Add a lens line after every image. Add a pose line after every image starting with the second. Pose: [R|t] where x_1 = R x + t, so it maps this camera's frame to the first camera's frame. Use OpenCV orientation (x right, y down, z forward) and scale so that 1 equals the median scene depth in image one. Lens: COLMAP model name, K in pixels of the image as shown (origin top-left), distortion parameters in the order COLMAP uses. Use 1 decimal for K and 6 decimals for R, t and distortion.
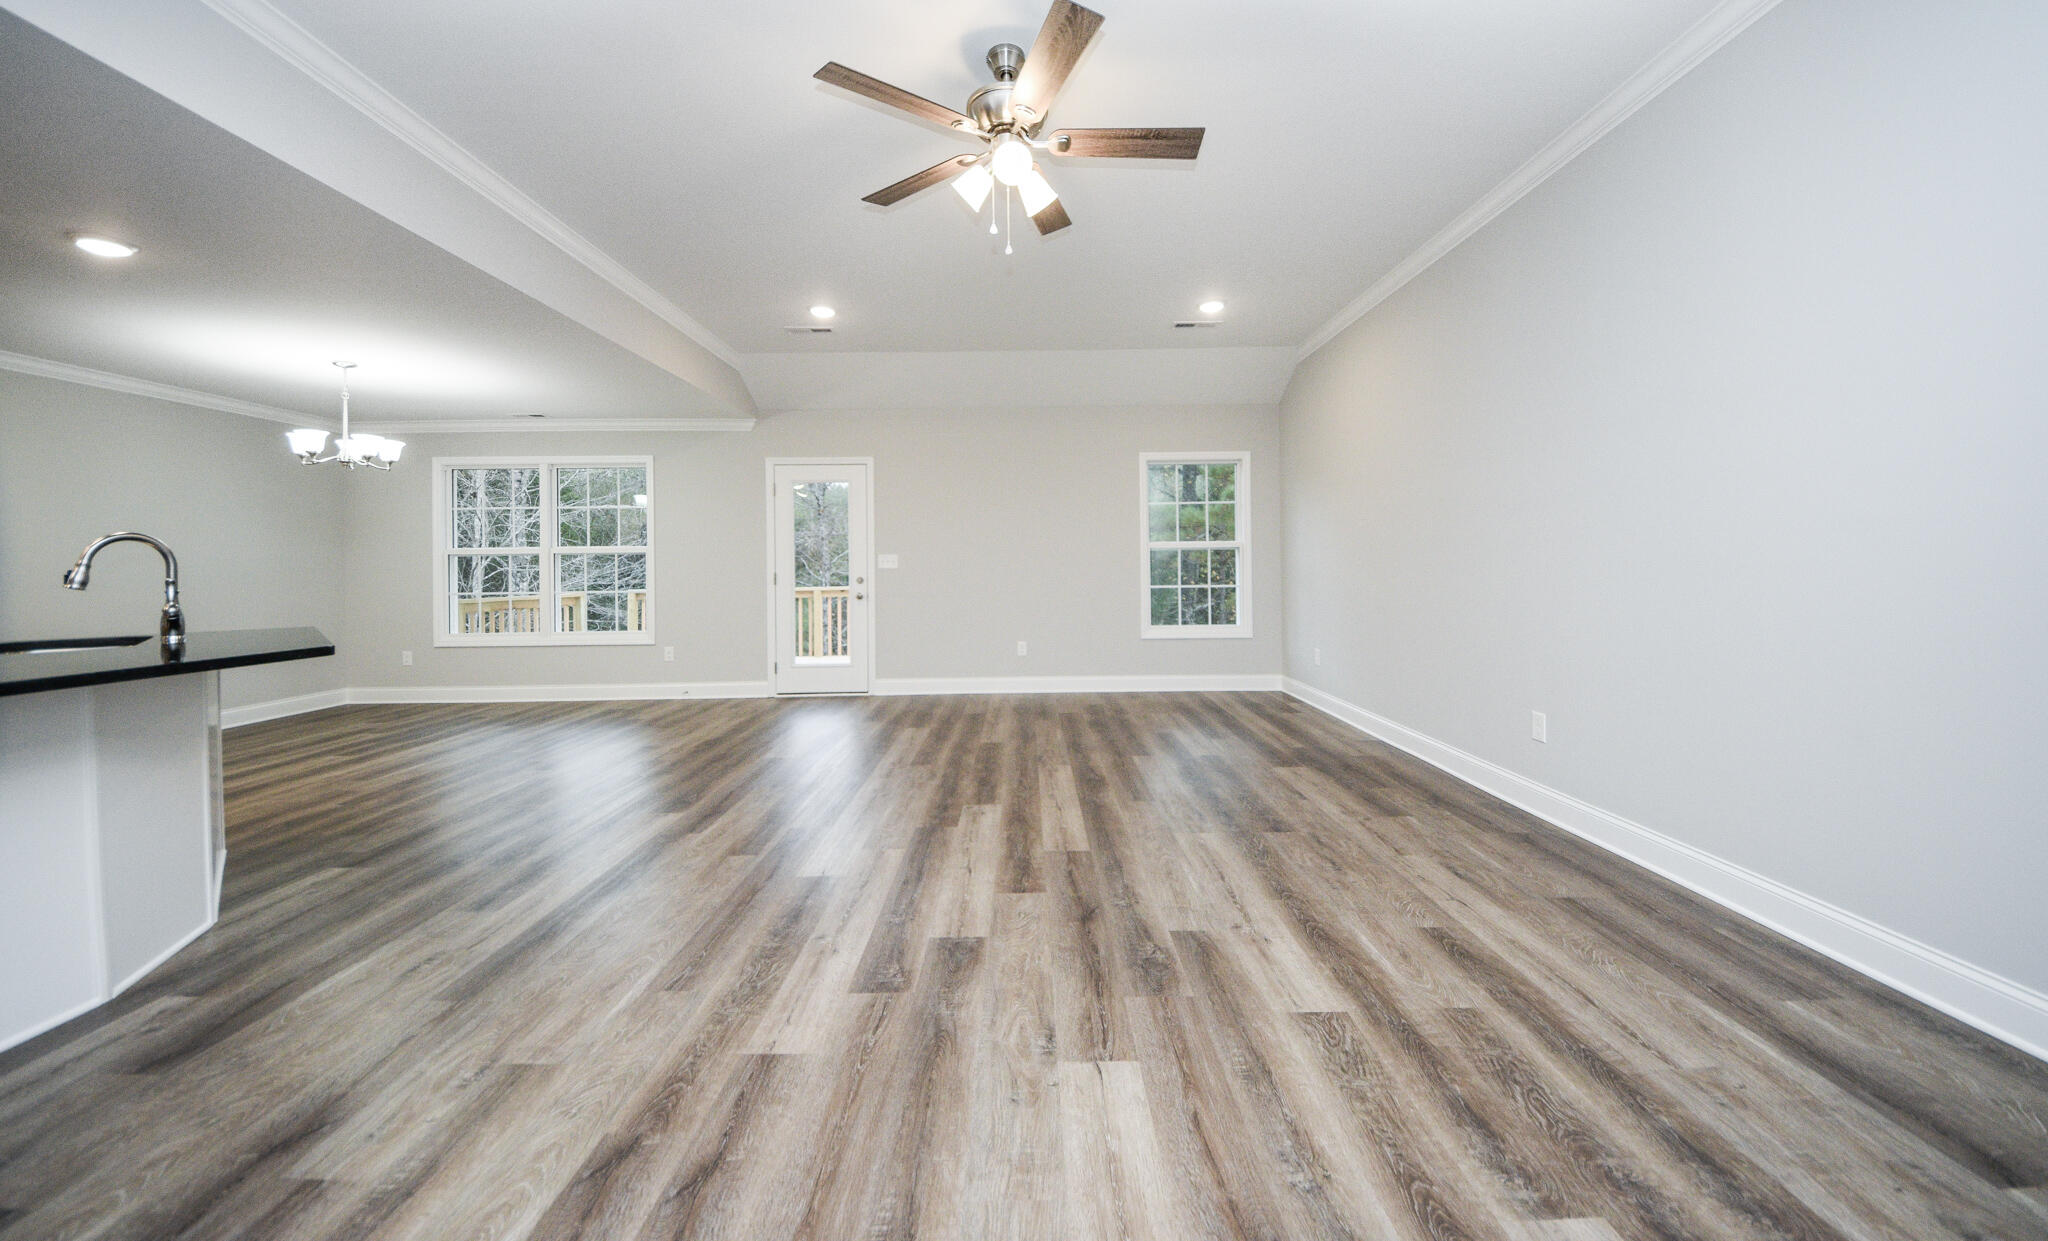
lens RADIAL K [[734.7, 0, 1026.9], [0, 734.7, 563.7], [0, 0, 1]] dist [0.049157, -0.030276]
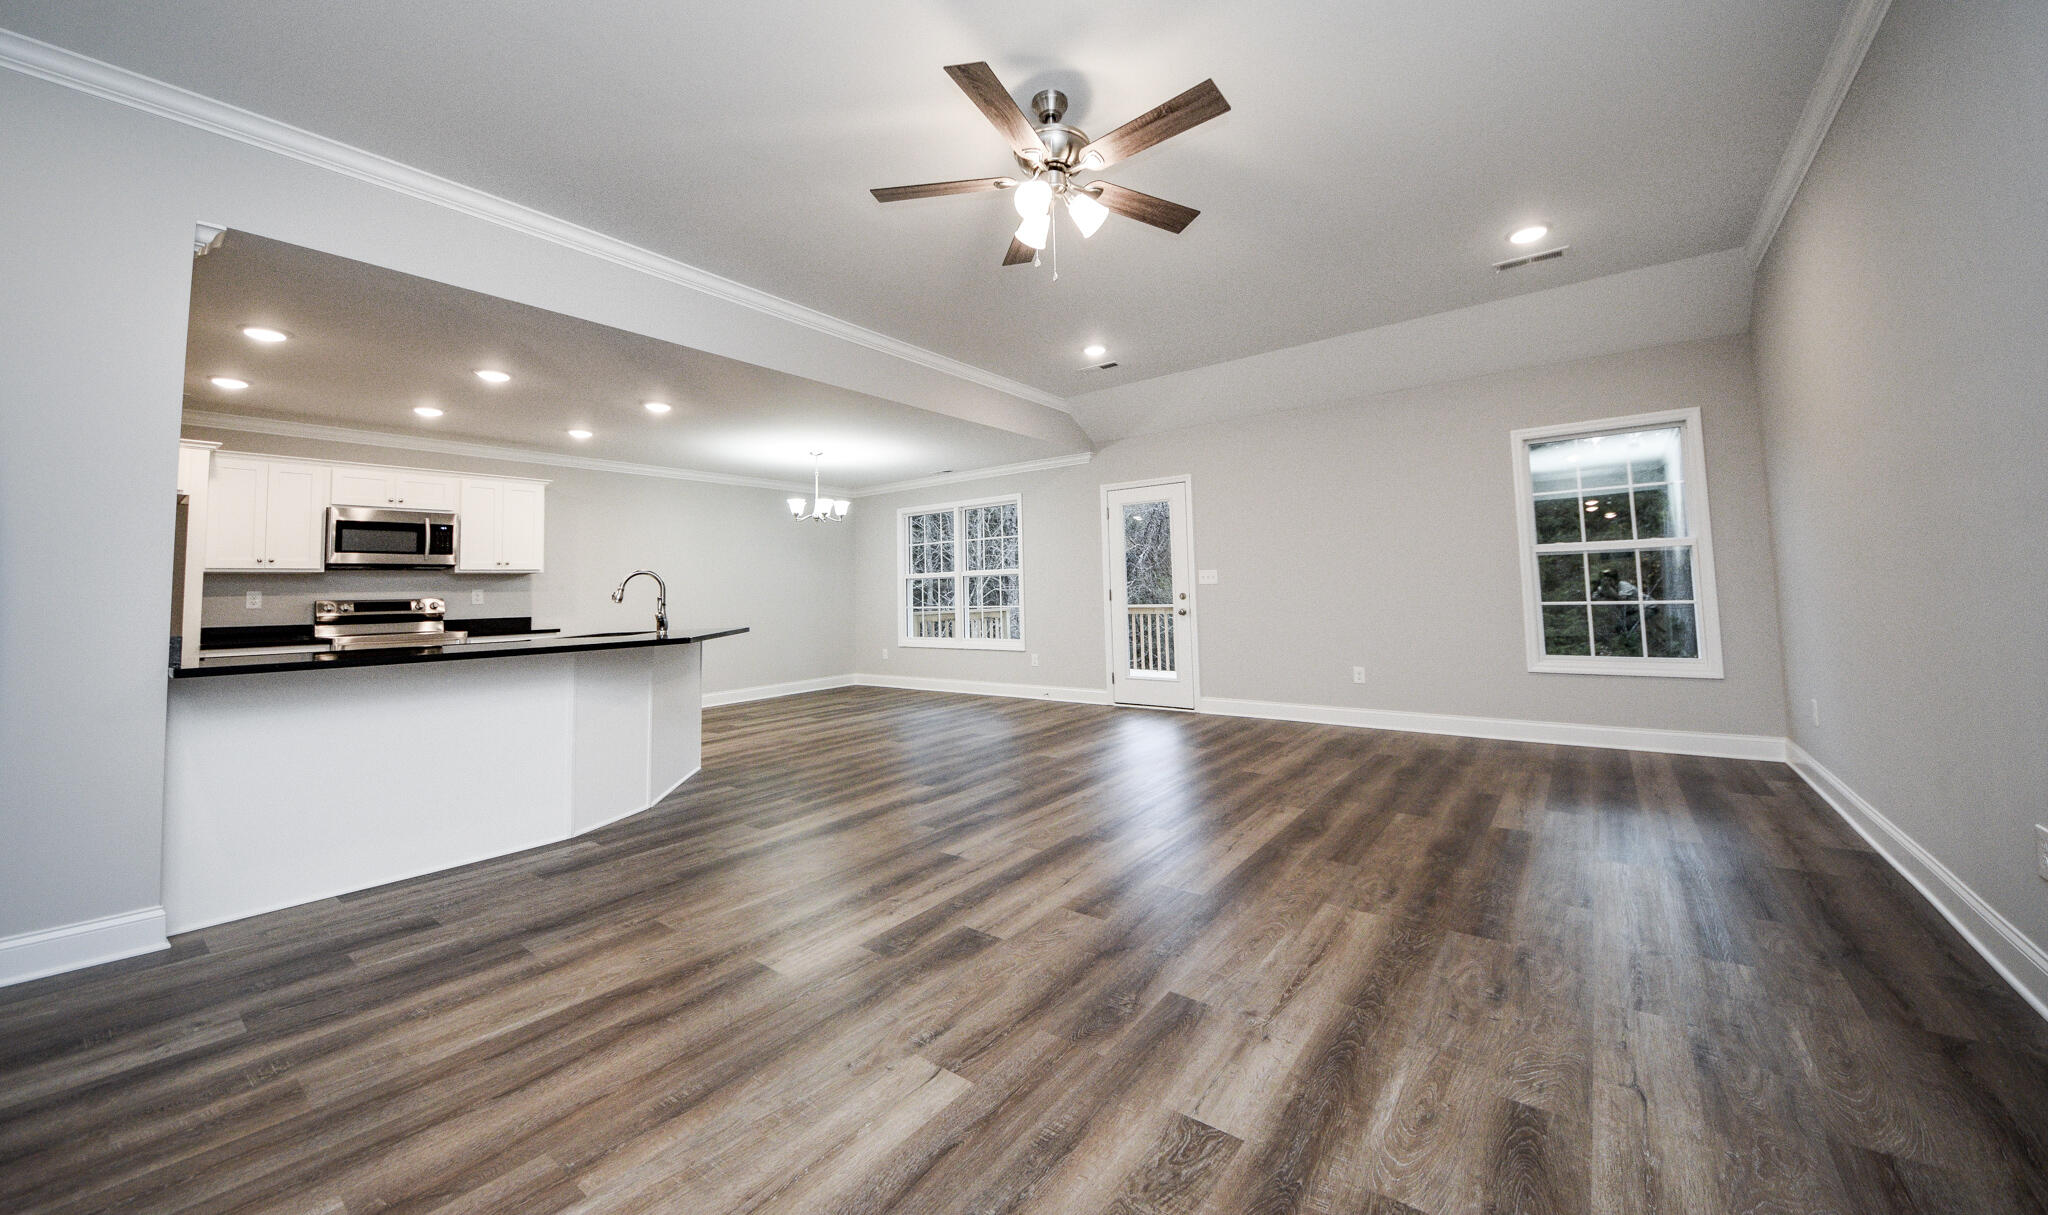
lens RADIAL K [[735.8, 0, 1023.9], [0, 735.8, 534.7], [0, 0, 1]] dist [0.046230, -0.028043]
pose [[0.793475, -0.056433, -0.605981, 0.558014], [0.017803, 0.997418, -0.069574, 0.012849], [0.608343, 0.044417, 0.792431, 0.155077]]
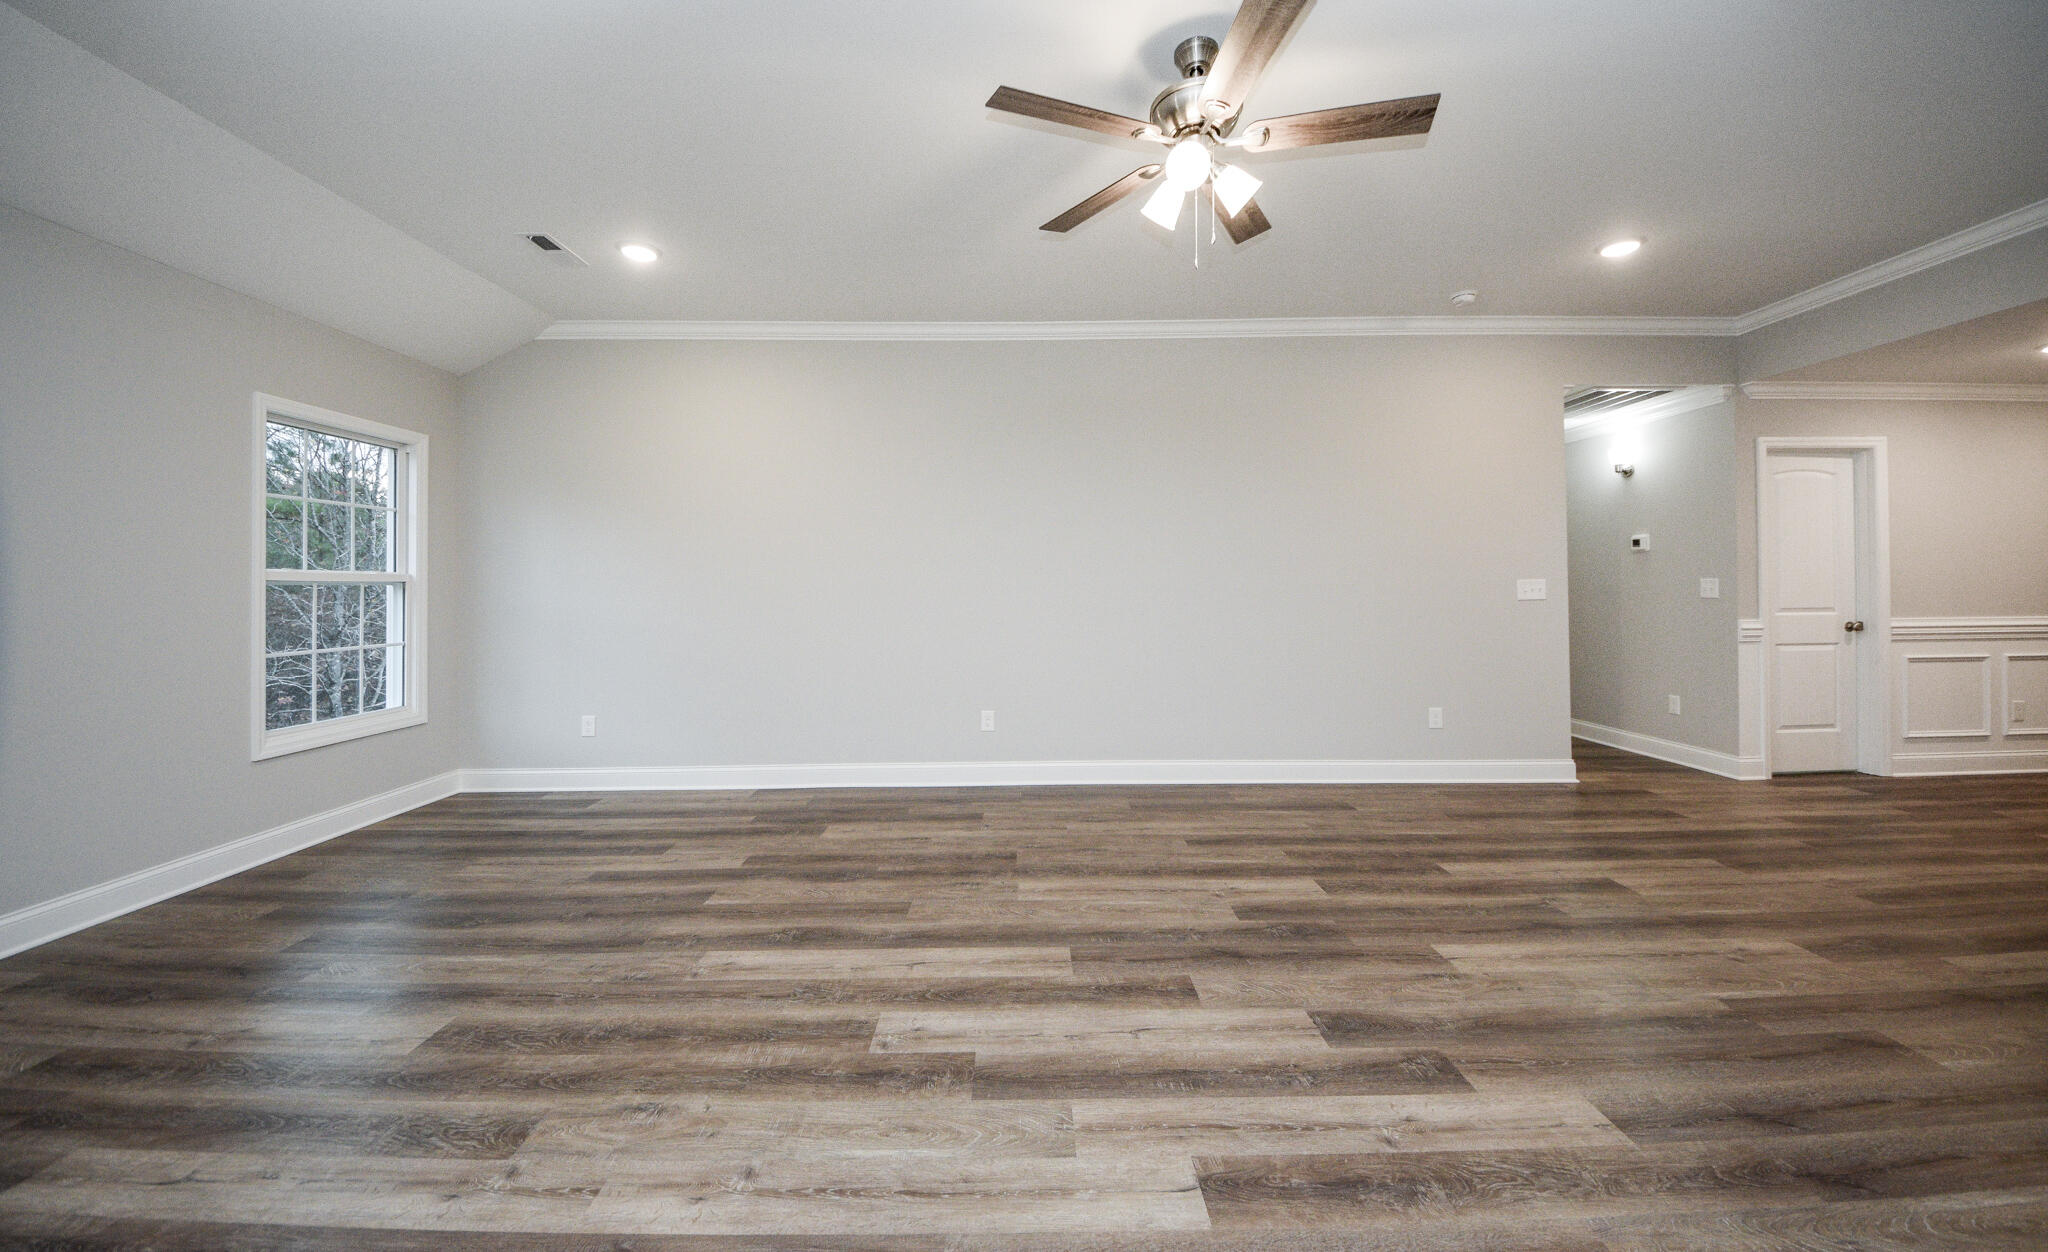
lens RADIAL K [[731.9, 0, 1024.6], [0, 731.9, 576.0], [0, 0, 1]] dist [0.027212, -0.023157]
pose [[-0.002792, 0.024543, 0.999695, -0.899087], [0.002925, 0.999695, -0.024535, -0.025723], [-0.999992, 0.002855, -0.002863, 1.212222]]
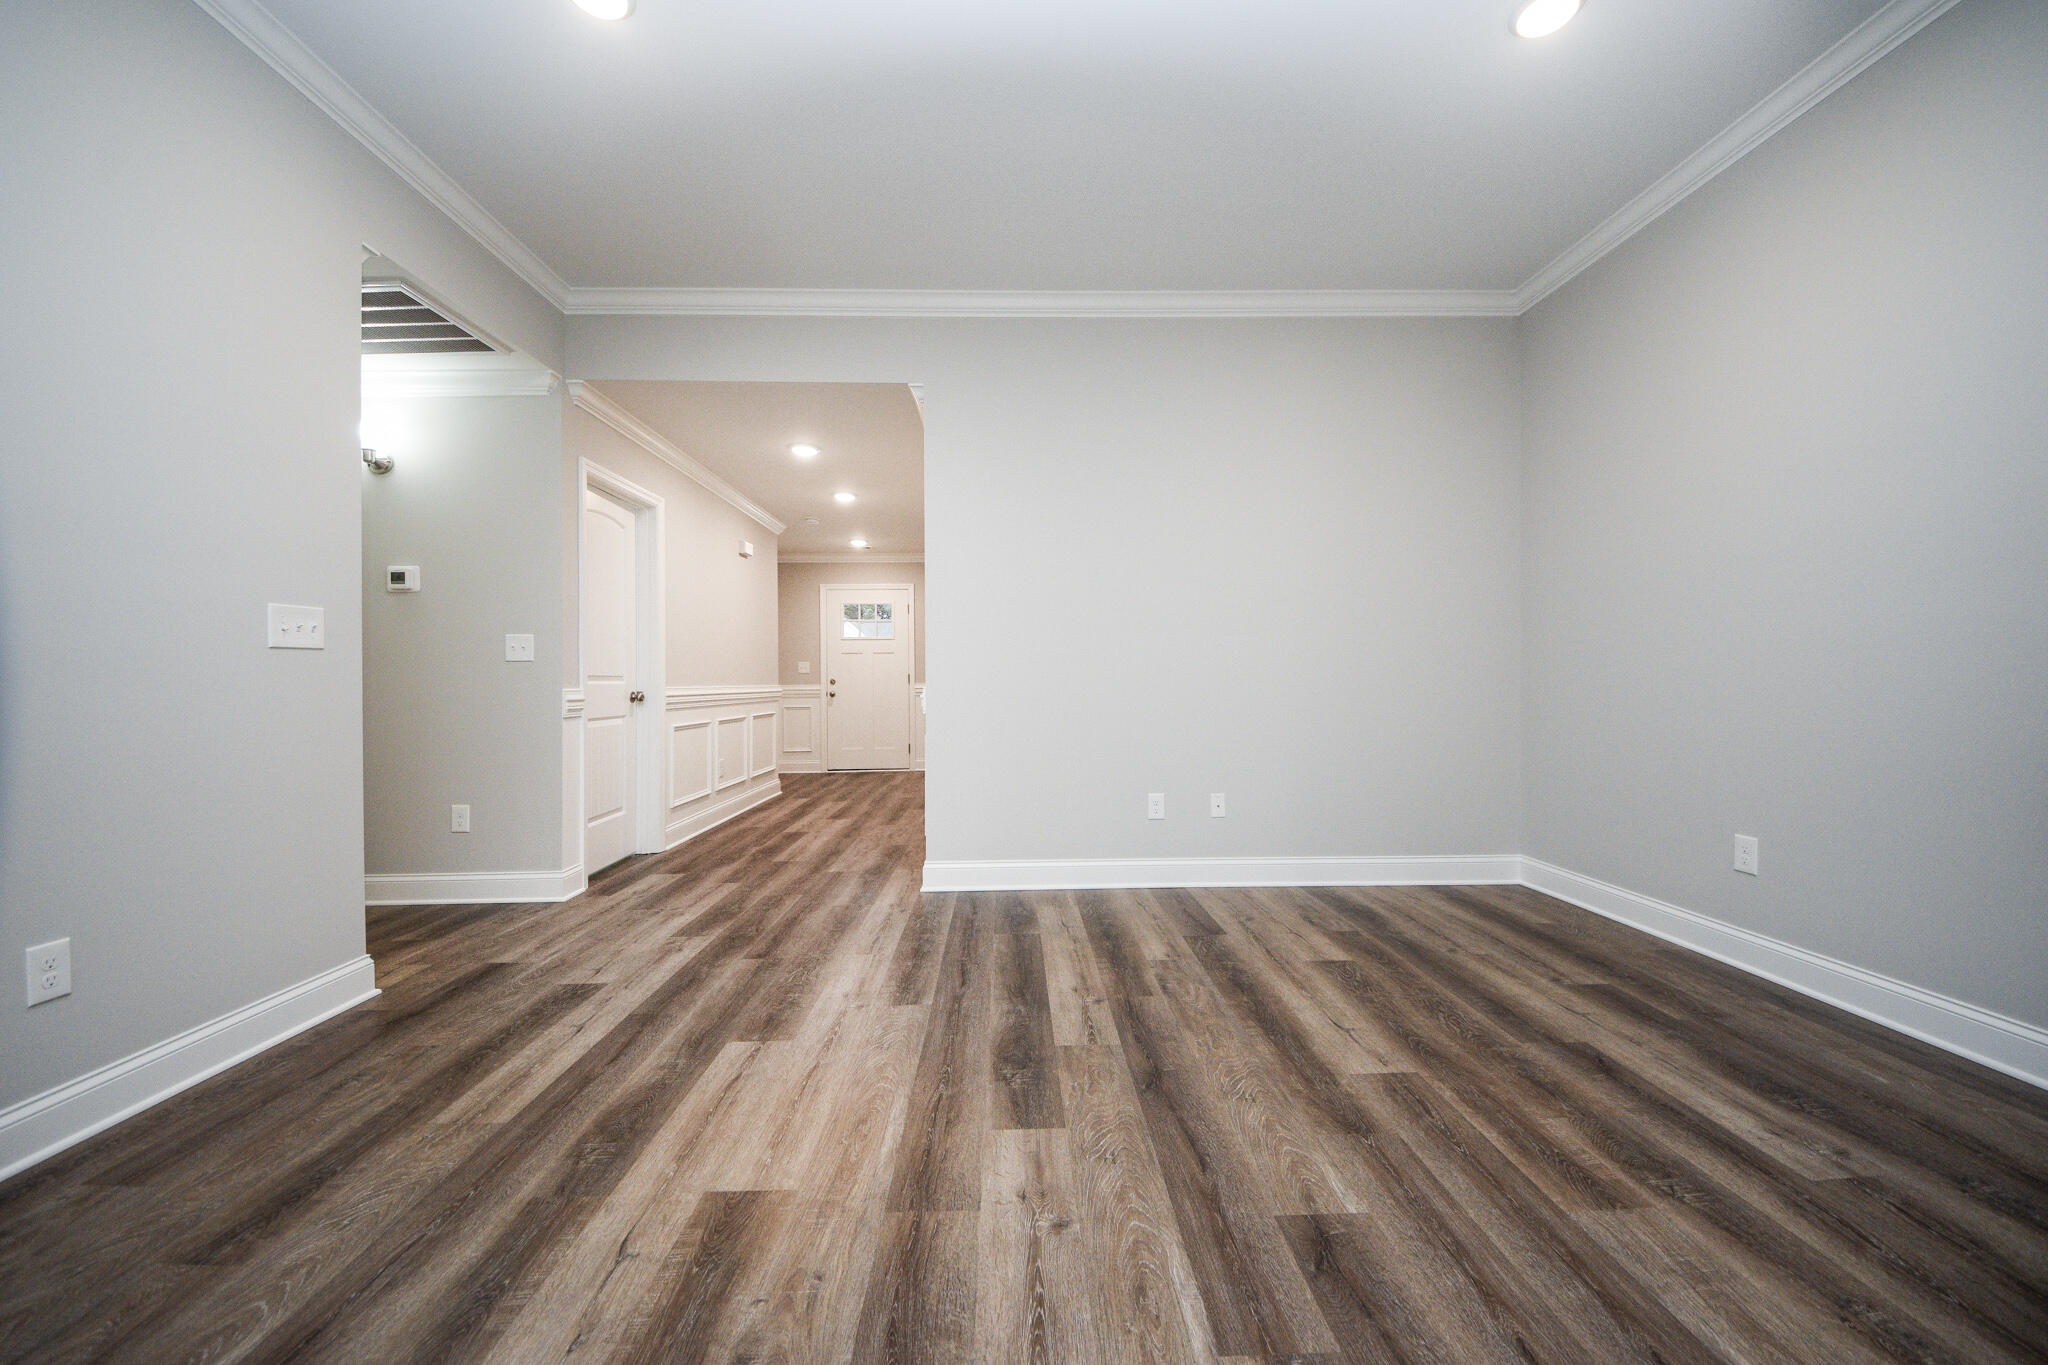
lens RADIAL K [[718.7, 0, 1024.0], [0, 718.7, 682.5], [0, 0, 1]] dist [0.029094, -0.020721]
pose [[-0.999513, 0.020337, -0.023685, 0.073141], [0.020351, 0.999793, -0.000356, 0.048994], [0.023673, -0.000837, -0.999719, 0.826255]]
